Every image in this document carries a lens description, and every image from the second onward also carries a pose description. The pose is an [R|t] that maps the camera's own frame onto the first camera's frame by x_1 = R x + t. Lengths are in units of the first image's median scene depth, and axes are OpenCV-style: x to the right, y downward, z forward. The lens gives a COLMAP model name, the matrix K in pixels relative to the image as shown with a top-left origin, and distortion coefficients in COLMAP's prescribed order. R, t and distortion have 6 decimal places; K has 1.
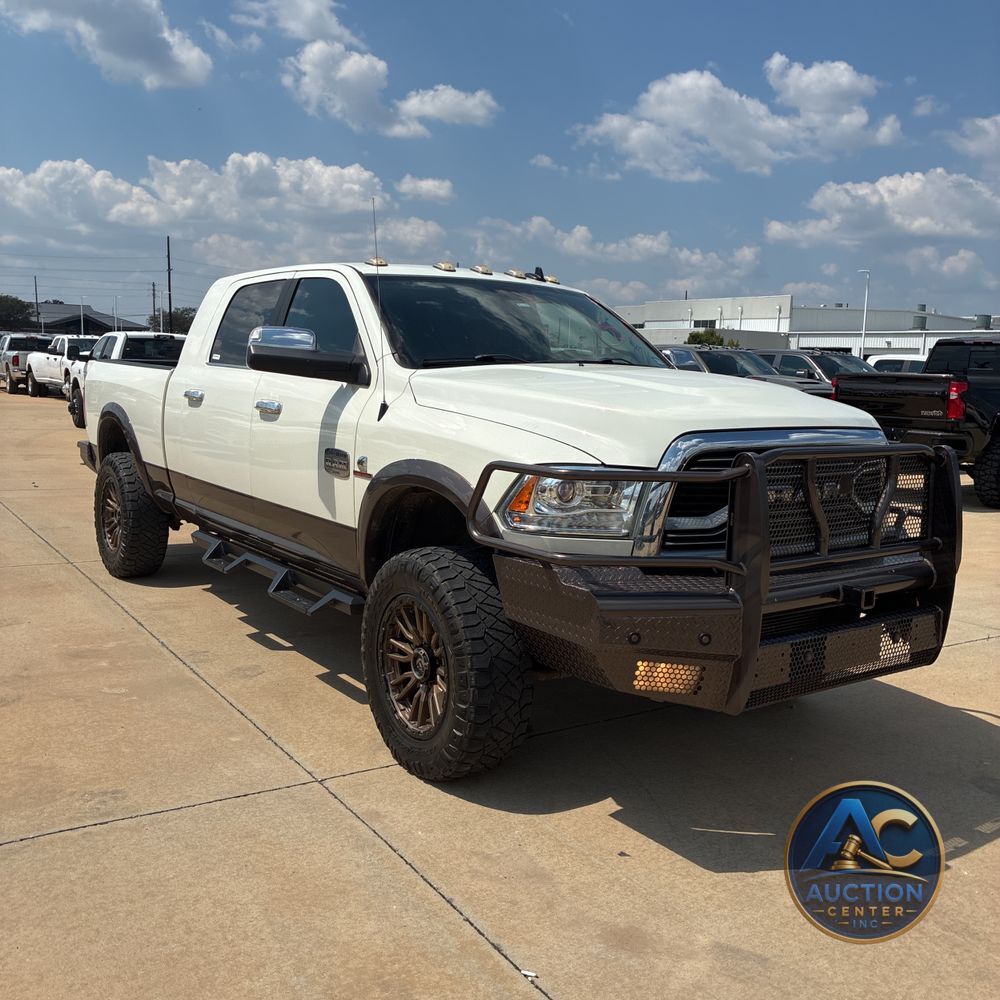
lens RADIAL K [[1008.4, 0, 507.0], [0, 1008.4, 498.2], [0, 0, 1]] dist [0.014061, 0.000000]
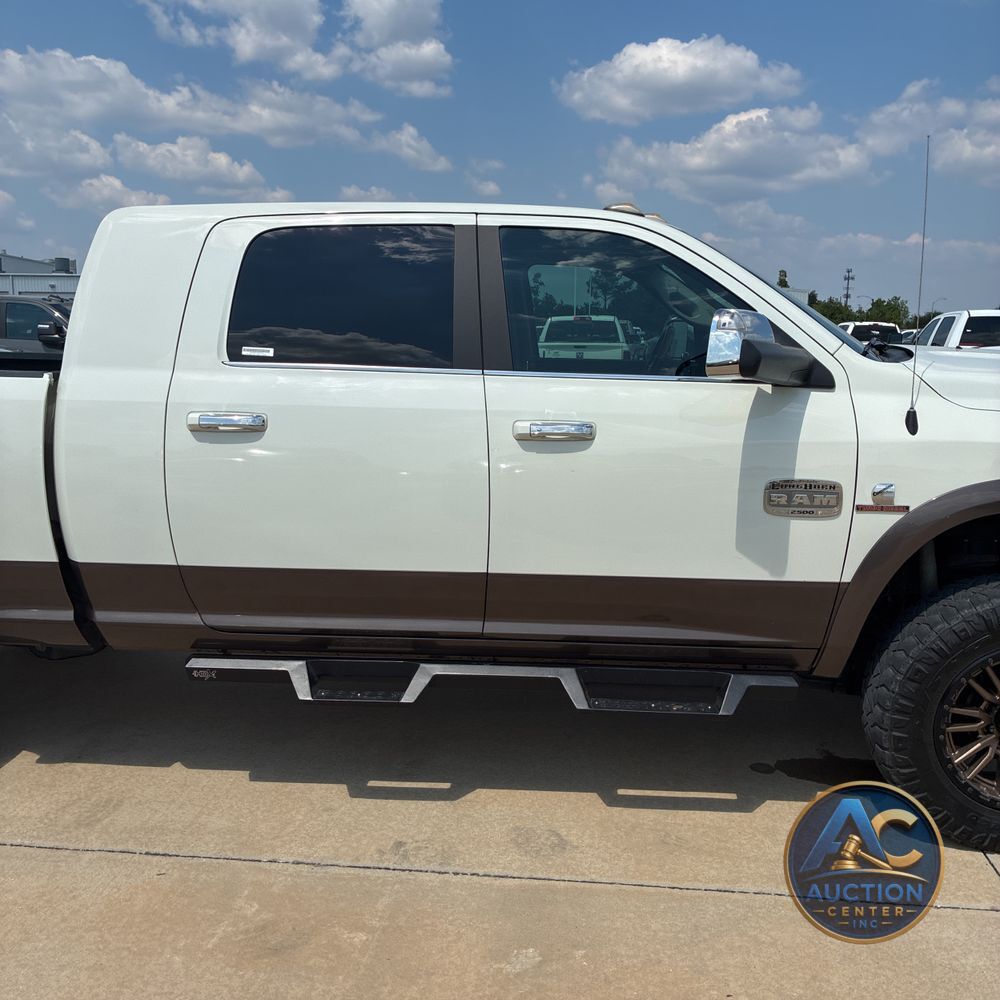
lens RADIAL K [[1008.4, 0, 497.4], [0, 1008.4, 504.3], [0, 0, 1]] dist [0.014061, 0.000000]
pose [[0.647259, -0.157301, 0.745863, -0.253465], [0.112148, 0.987480, 0.110936, -0.040546], [-0.753975, 0.011843, 0.656796, 0.207870]]
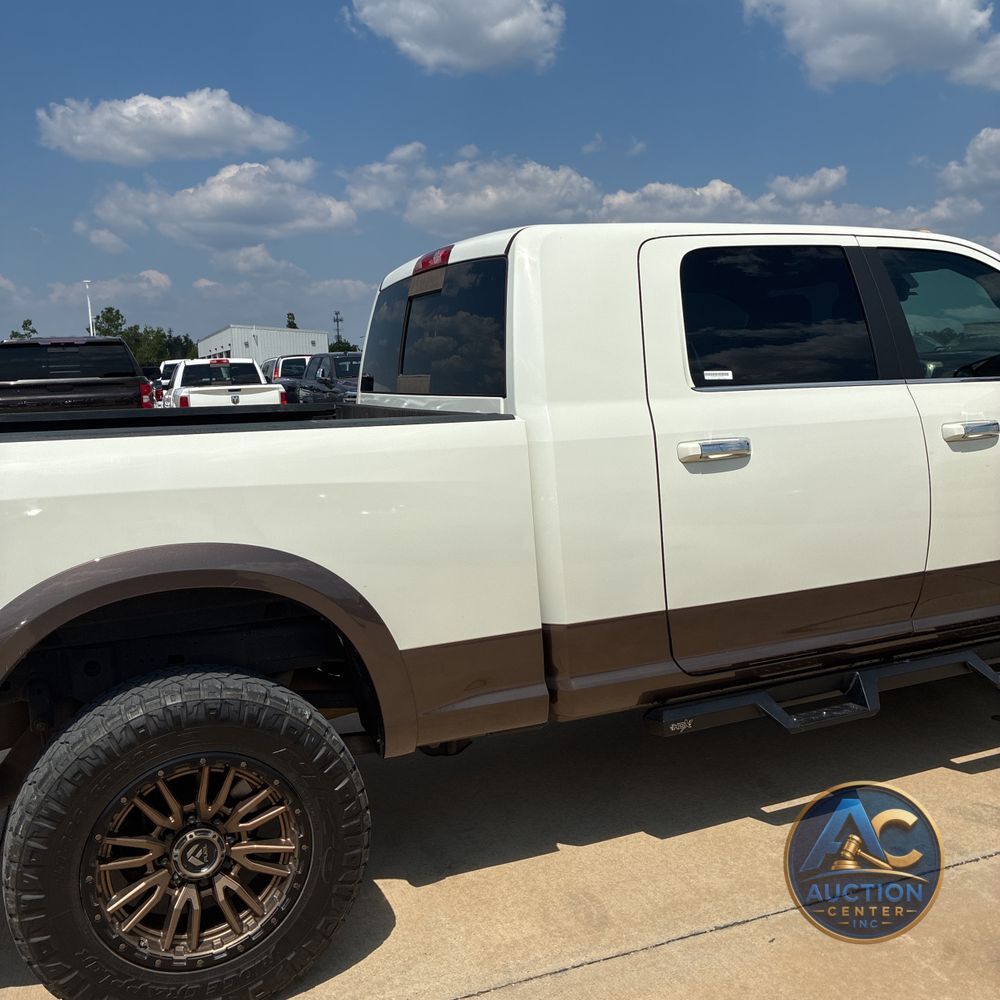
lens RADIAL K [[1008.4, 0, 492.5], [0, 1008.4, 499.0], [0, 0, 1]] dist [0.014061, 0.000000]
pose [[0.223819, -0.169892, 0.959709, -0.338081], [0.172671, 0.976025, 0.132511, -0.066498], [-0.959213, 0.136055, 0.247789, 0.393468]]
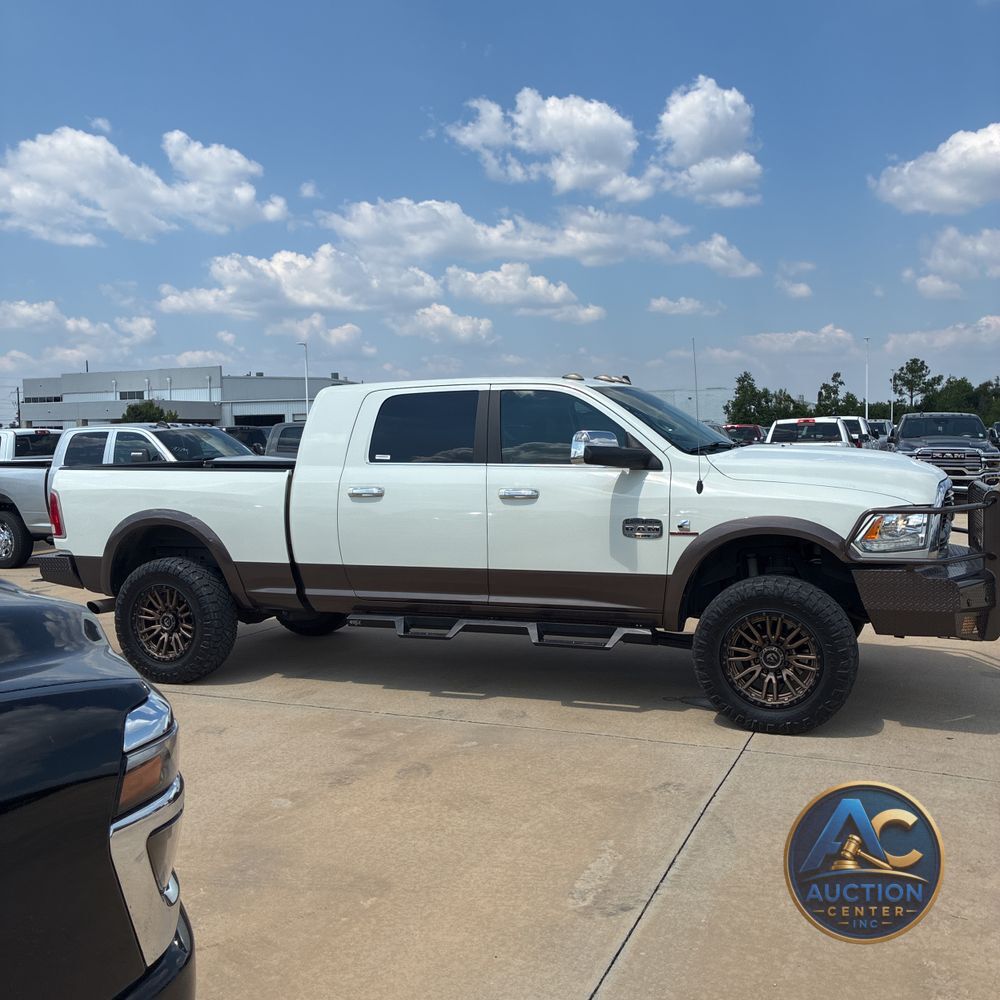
lens RADIAL K [[1008.4, 0, 505.1], [0, 1008.4, 494.9], [0, 0, 1]] dist [0.014061, 0.000000]
pose [[0.839885, -0.081041, 0.536681, -0.311162], [0.117619, 0.992470, -0.034203, -0.016580], [-0.529868, 0.091850, 0.843092, -0.010750]]
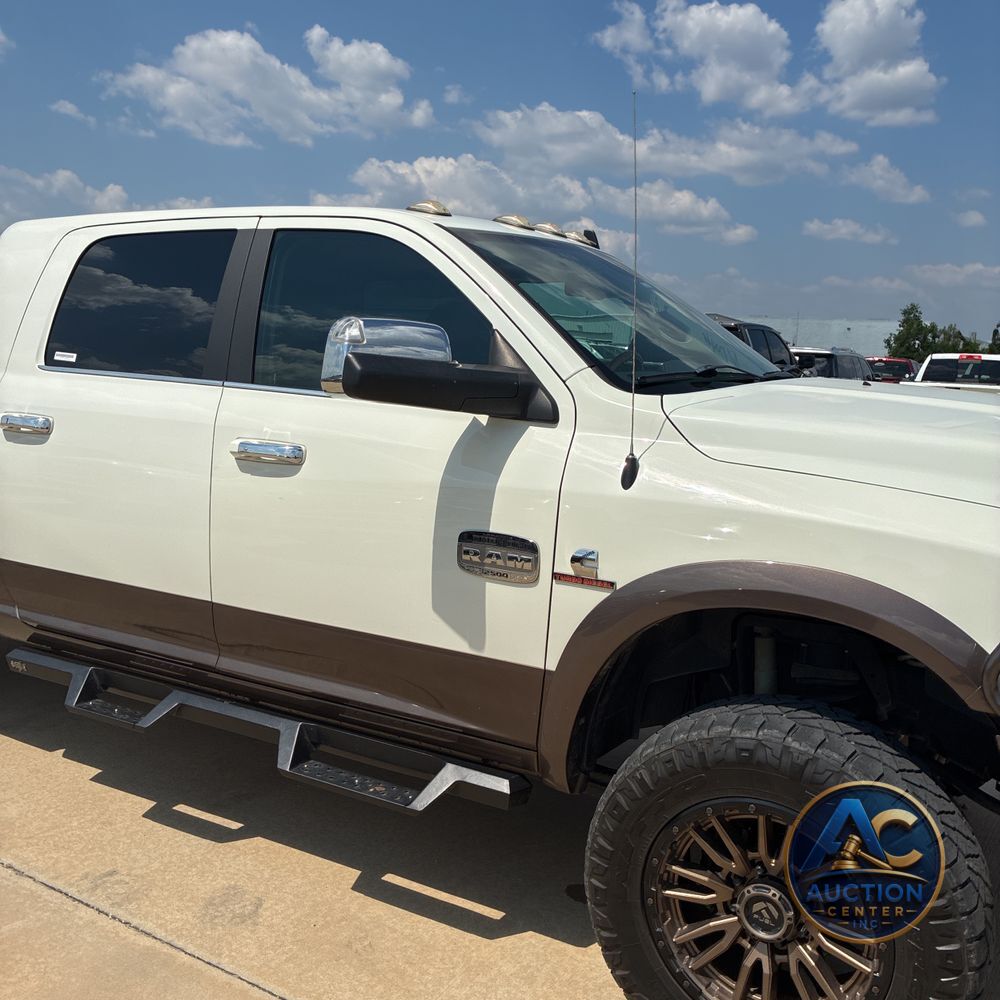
lens RADIAL K [[1008.4, 0, 508.6], [0, 1008.4, 497.7], [0, 0, 1]] dist [0.014061, 0.000000]
pose [[0.908468, -0.057623, 0.413964, -0.119228], [0.046216, 0.998226, 0.037526, -0.026995], [-0.415392, -0.014959, 0.909520, 0.143397]]
